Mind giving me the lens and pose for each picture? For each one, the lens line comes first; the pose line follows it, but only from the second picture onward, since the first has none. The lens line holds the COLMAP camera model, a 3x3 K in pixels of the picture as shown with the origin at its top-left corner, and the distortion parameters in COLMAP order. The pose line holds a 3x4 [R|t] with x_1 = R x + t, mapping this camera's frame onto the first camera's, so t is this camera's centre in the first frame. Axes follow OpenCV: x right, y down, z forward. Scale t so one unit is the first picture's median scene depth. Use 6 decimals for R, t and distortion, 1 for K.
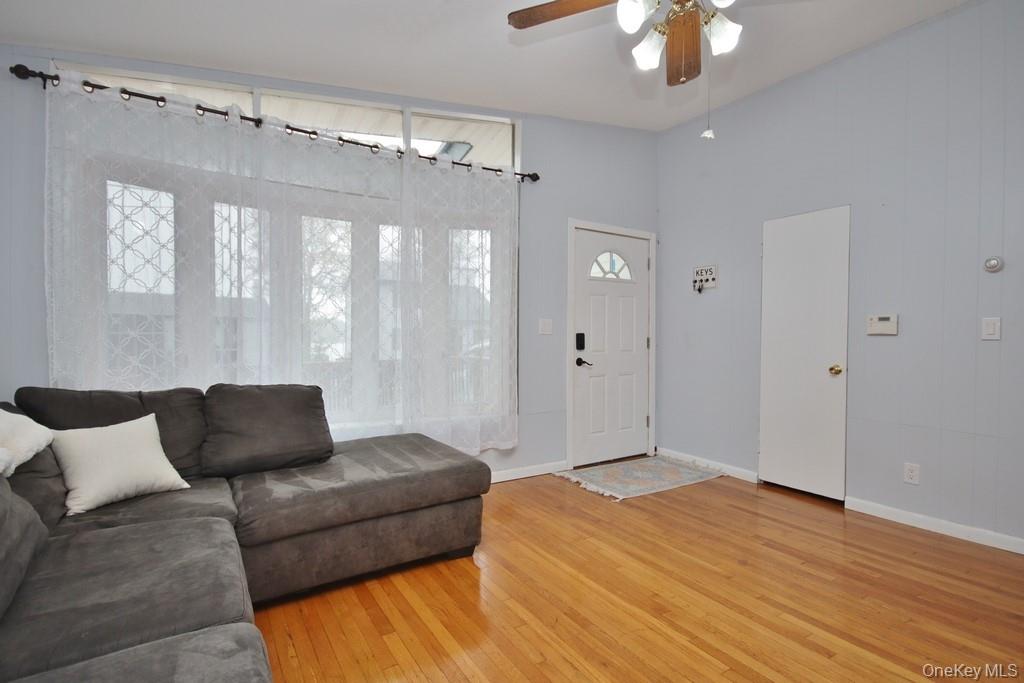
lens RADIAL K [[492.2, 0, 513.3], [0, 492.2, 341.7], [0, 0, 1]] dist [-0.001960, -0.001343]
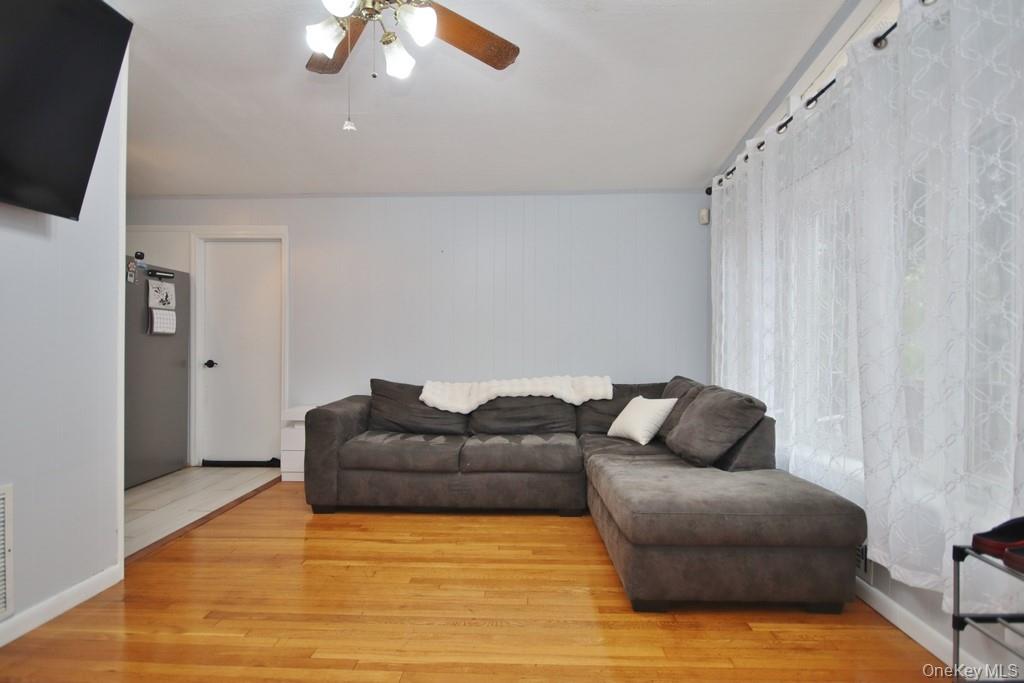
lens RADIAL K [[492.2, 0, 511.9], [0, 492.2, 347.3], [0, 0, 1]] dist [-0.001960, -0.001343]
pose [[-0.563785, -0.011143, -0.825847, 0.459214], [-0.013882, 0.999896, -0.004014, -0.000110], [0.825805, 0.009202, -0.563880, 0.830084]]
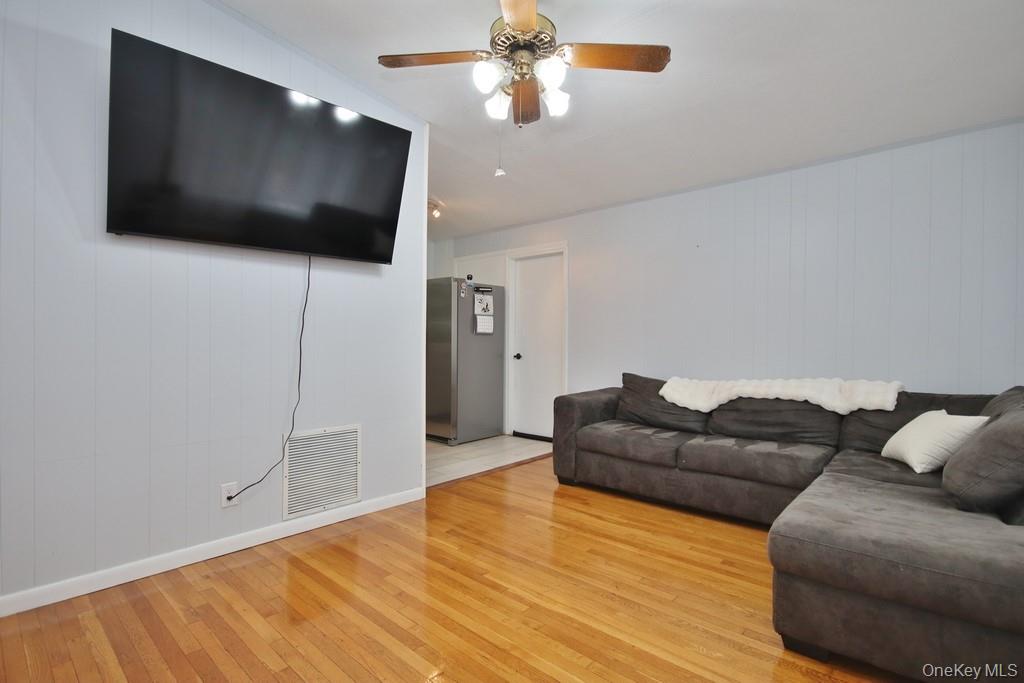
lens RADIAL K [[492.2, 0, 512.2], [0, 492.2, 345.2], [0, 0, 1]] dist [-0.001960, -0.001343]
pose [[-0.962202, -0.011169, -0.272107, 0.320209], [-0.014590, 0.999838, 0.010553, -0.004819], [0.271945, 0.014125, -0.962209, 1.012456]]
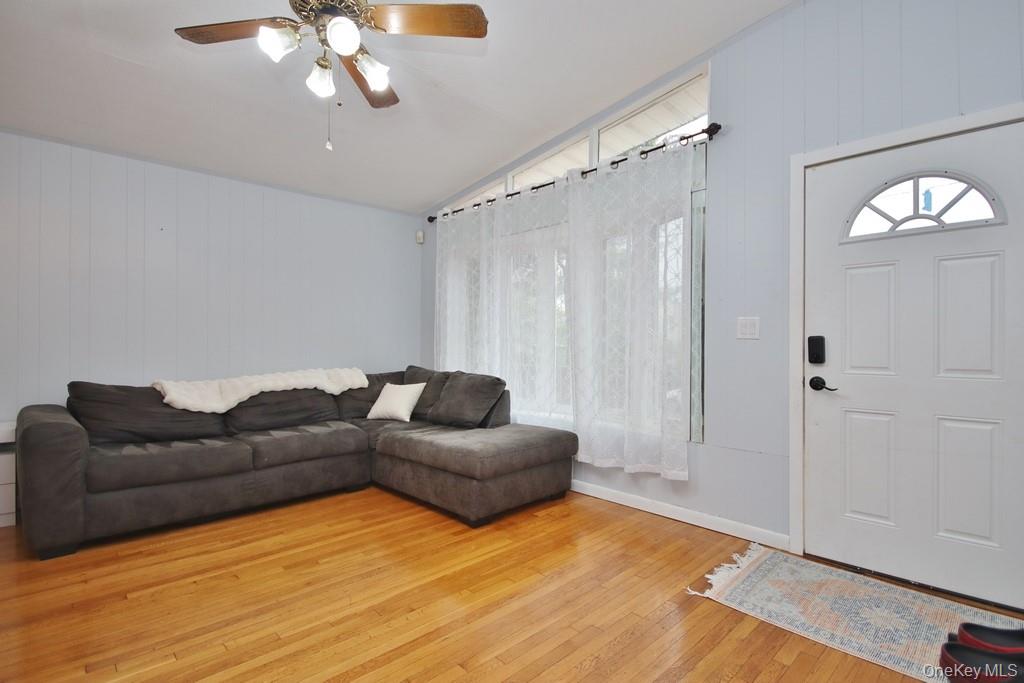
lens RADIAL K [[492.2, 0, 509.9], [0, 492.2, 344.3], [0, 0, 1]] dist [-0.001960, -0.001343]
pose [[0.198542, -0.003809, -0.980085, 0.696583], [-0.013155, 0.999892, -0.006551, 0.001358], [0.980004, 0.014194, 0.198470, 0.544181]]
